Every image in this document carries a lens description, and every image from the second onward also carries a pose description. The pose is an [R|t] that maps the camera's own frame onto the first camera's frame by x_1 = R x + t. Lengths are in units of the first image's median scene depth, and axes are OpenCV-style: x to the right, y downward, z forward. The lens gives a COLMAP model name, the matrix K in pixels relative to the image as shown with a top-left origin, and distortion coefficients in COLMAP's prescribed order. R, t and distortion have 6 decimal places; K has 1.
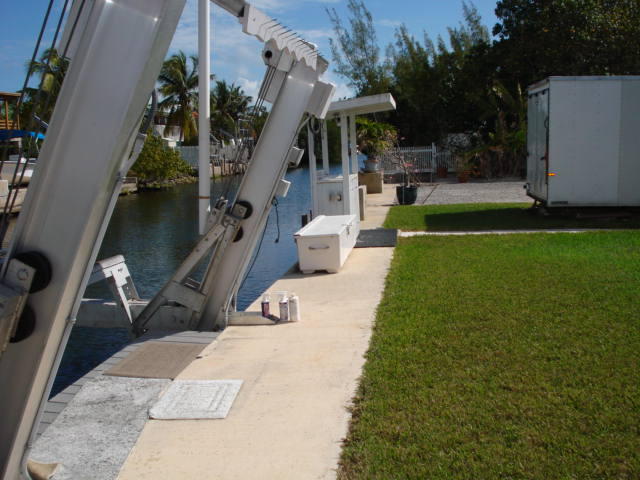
lens RADIAL K [[720.4, 0, 320.0], [0, 720.4, 240.0], [0, 0, 1]] dist [-0.086512, -0.050932]
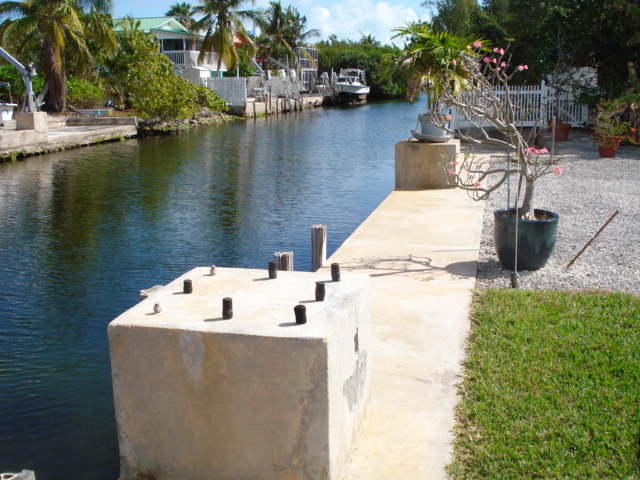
lens RADIAL K [[720.4, 0, 320.0], [0, 720.4, 240.0], [0, 0, 1]] dist [-0.086512, -0.050932]
pose [[0.993946, 0.041665, -0.101665, 0.015723], [-0.032177, 0.995124, 0.093237, -0.023672], [0.105054, -0.089402, 0.990440, 0.172929]]
